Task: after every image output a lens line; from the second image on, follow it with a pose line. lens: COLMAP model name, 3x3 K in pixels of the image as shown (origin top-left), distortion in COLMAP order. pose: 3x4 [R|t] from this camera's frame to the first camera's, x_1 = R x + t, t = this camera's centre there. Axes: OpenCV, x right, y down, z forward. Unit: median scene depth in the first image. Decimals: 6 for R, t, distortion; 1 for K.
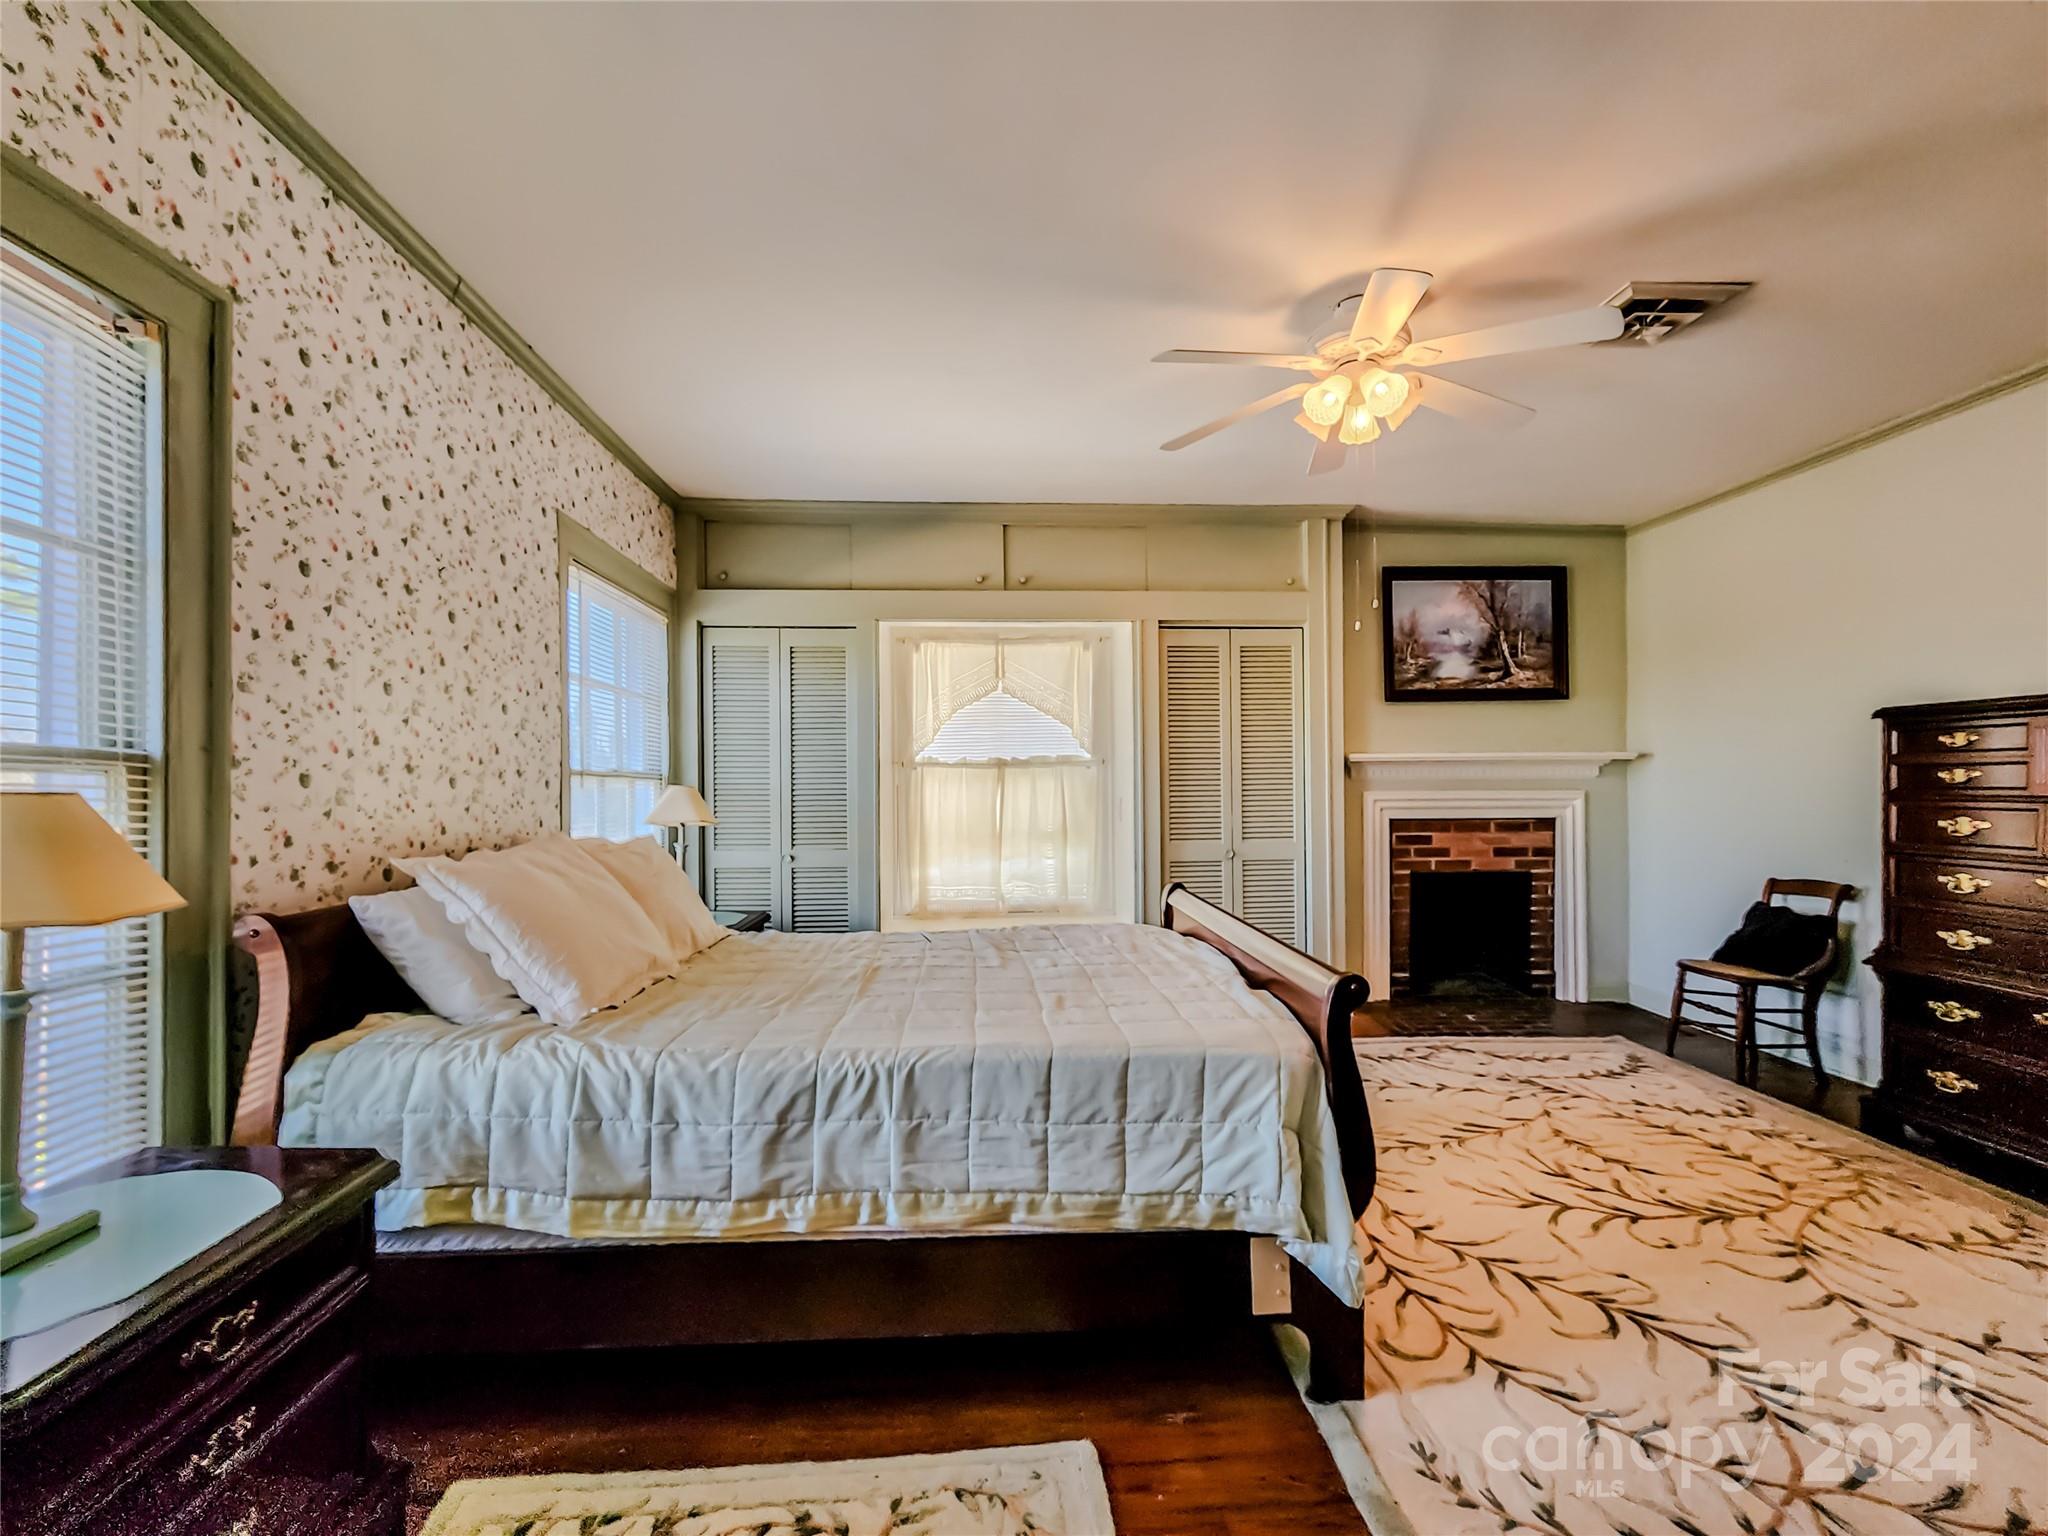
lens RADIAL K [[883.0, 0, 1035.9], [0, 883.0, 779.0], [0, 0, 1]] dist [-0.003795, 0.004041]
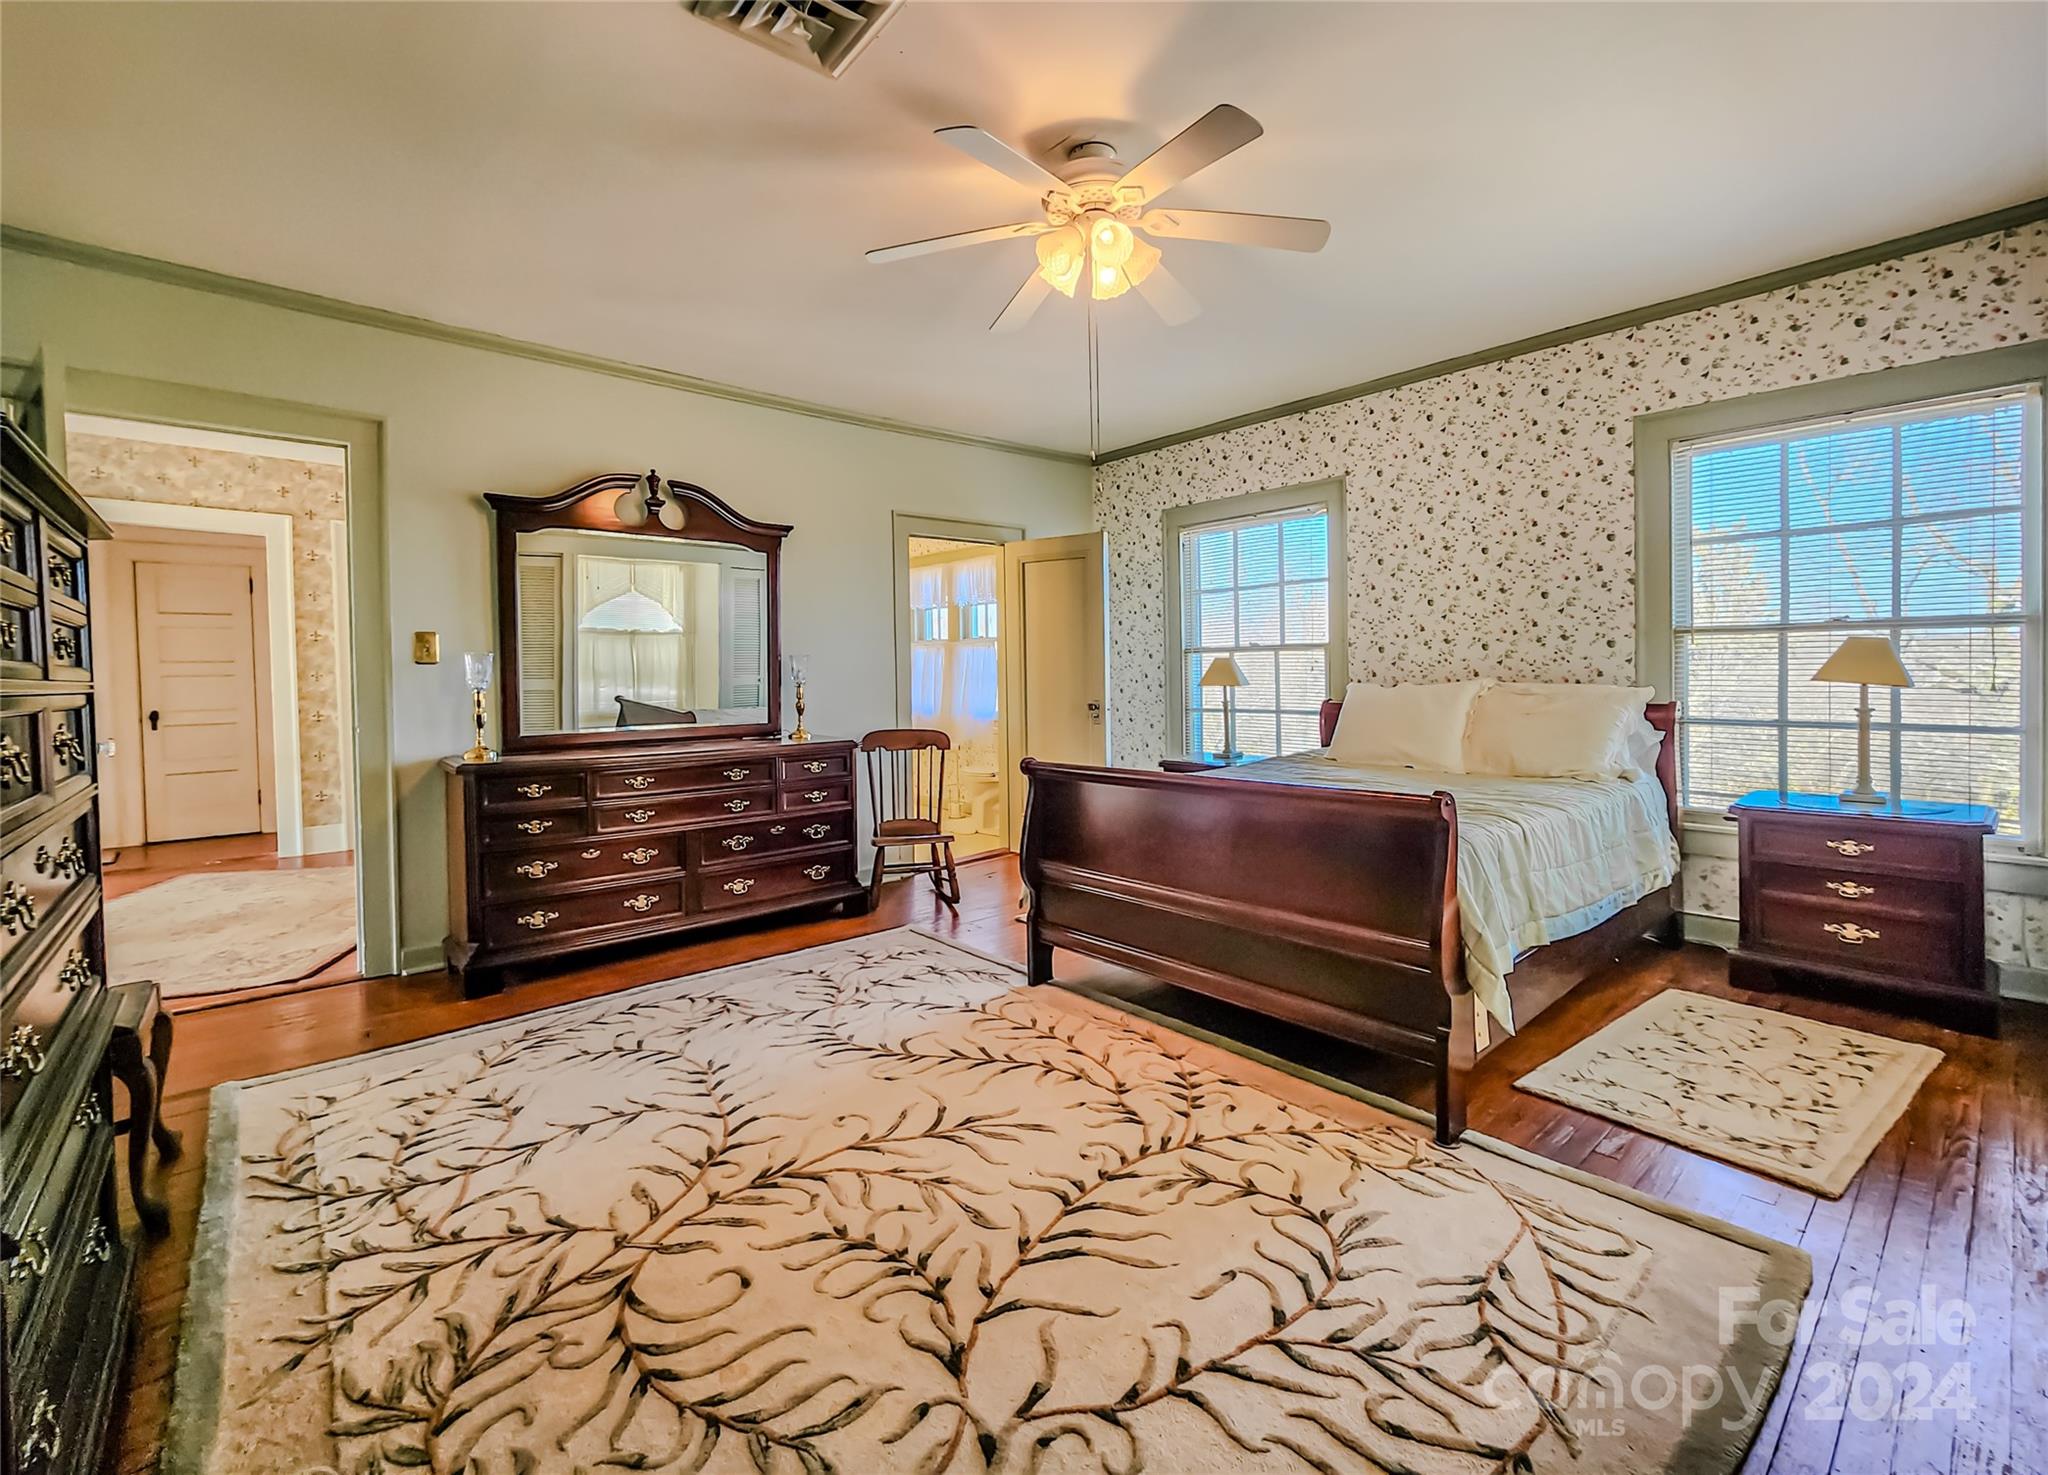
lens RADIAL K [[876.4, 0, 1059.0], [0, 876.4, 685.3], [0, 0, 1]] dist [0.003413, 0.000122]
pose [[-0.784627, 0.032495, -0.619116, 0.573884], [0.029796, 0.999448, 0.014695, 0.015584], [0.619252, -0.006917, -0.785162, 0.989851]]
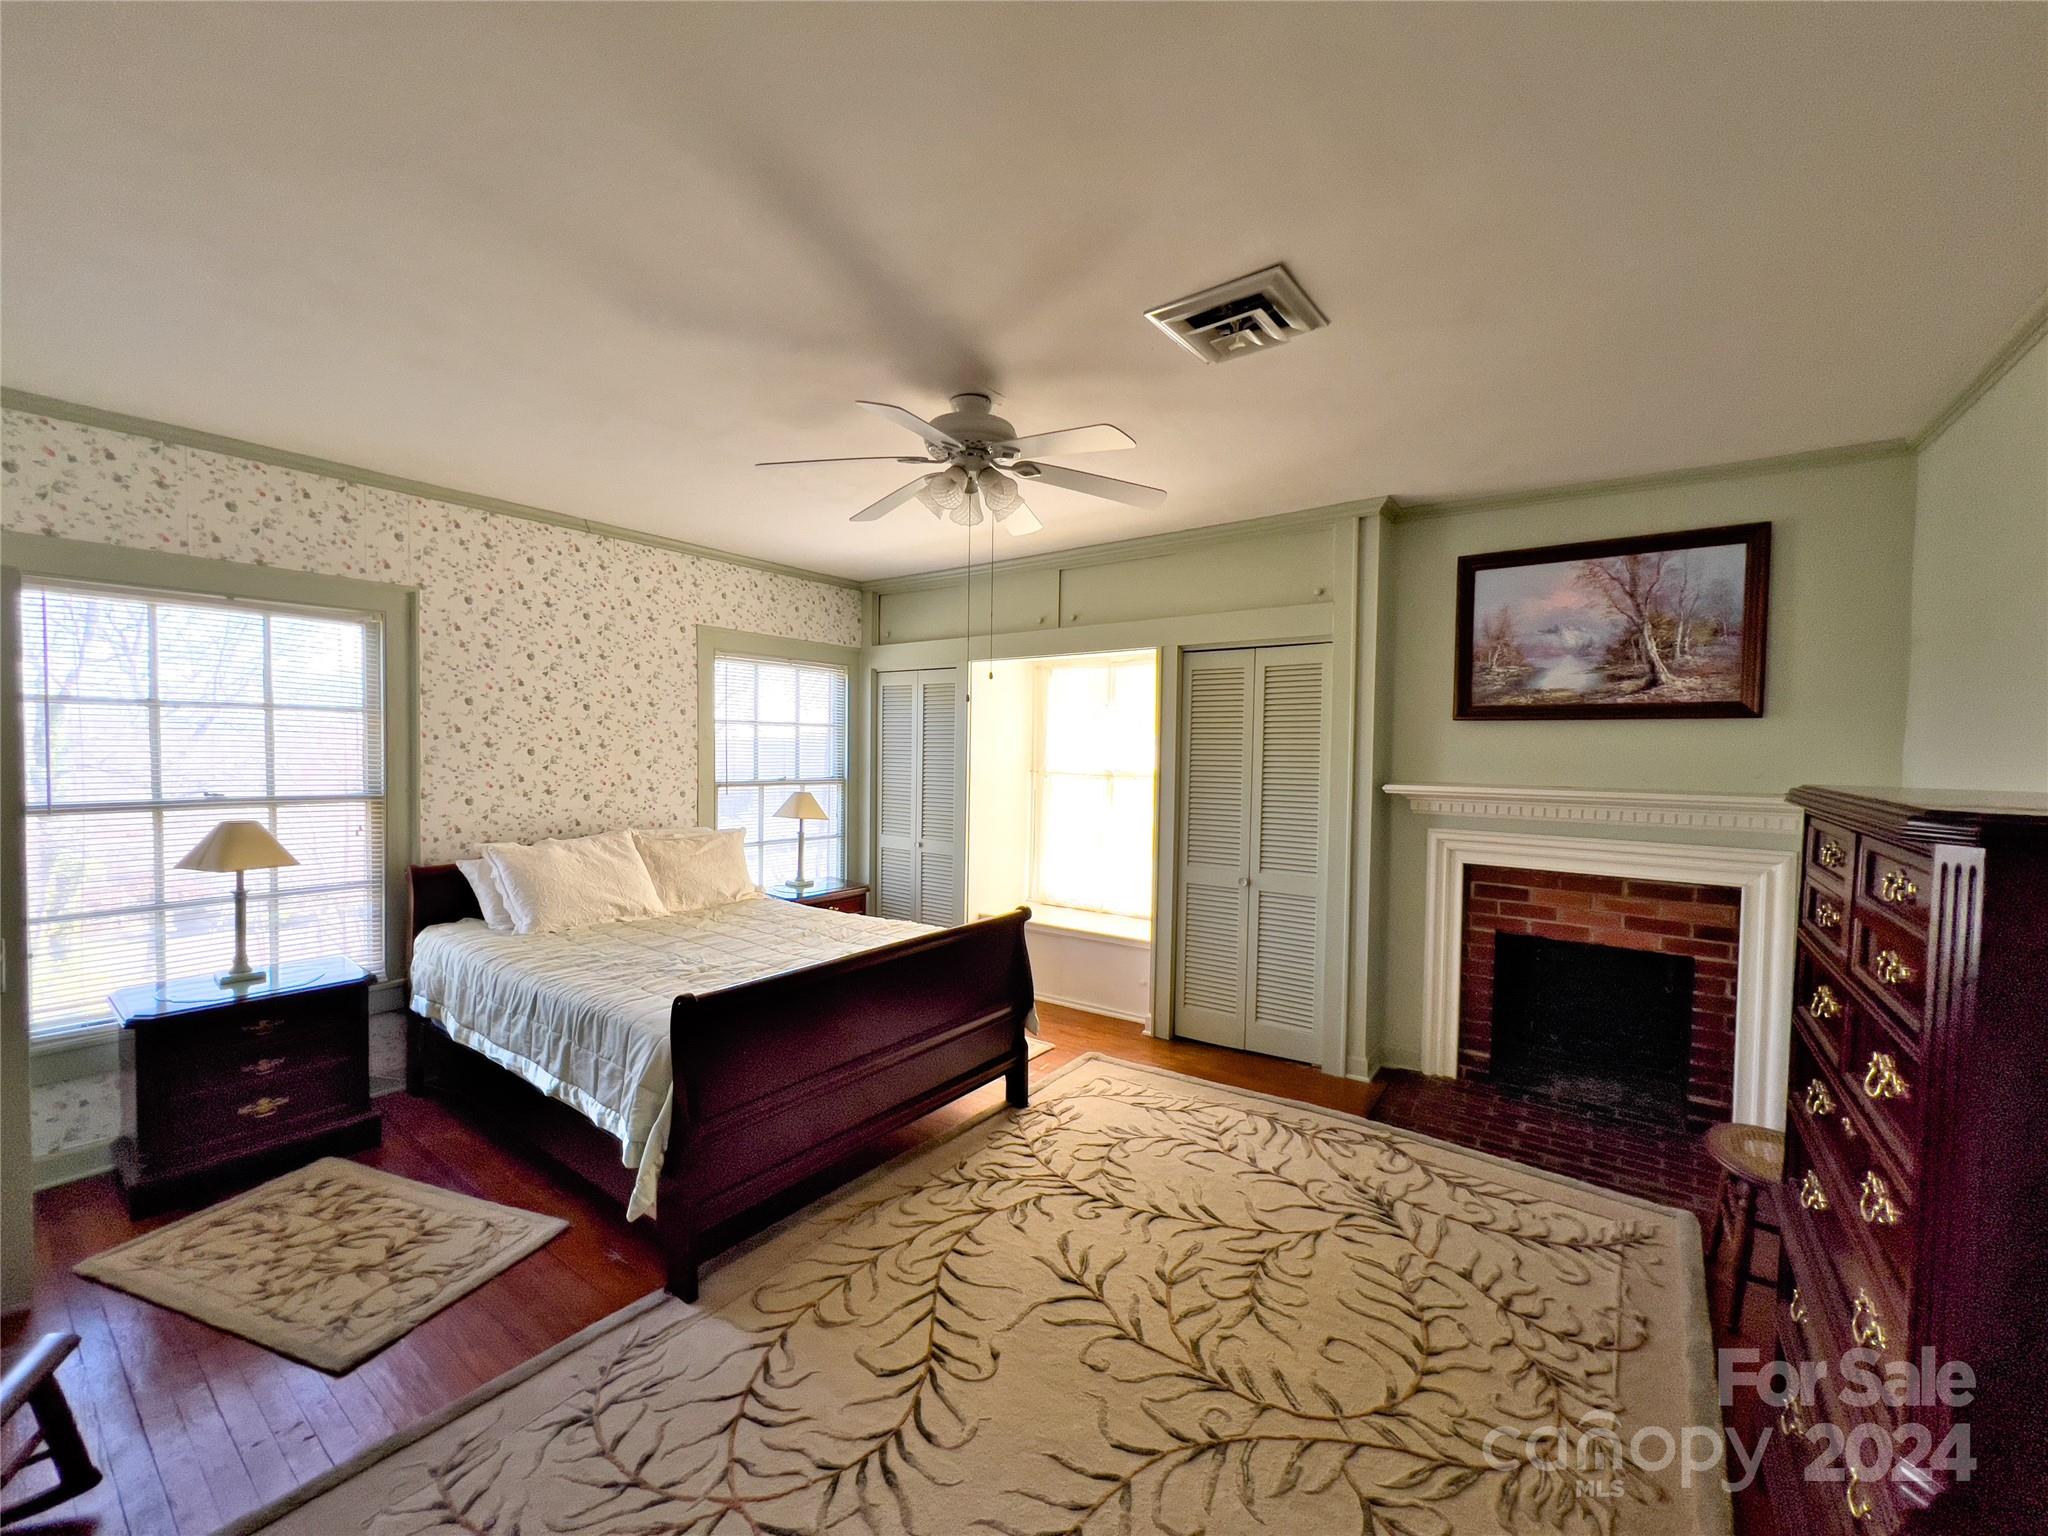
lens RADIAL K [[826.1, 0, 1014.6], [0, 826.1, 771.7], [0, 0, 1]] dist [-0.004308, -0.000338]
pose [[0.758238, 0.036482, -0.650957, 0.613917], [-0.011938, 0.999043, 0.042085, -0.072070], [0.651869, -0.024140, 0.757947, 0.150345]]
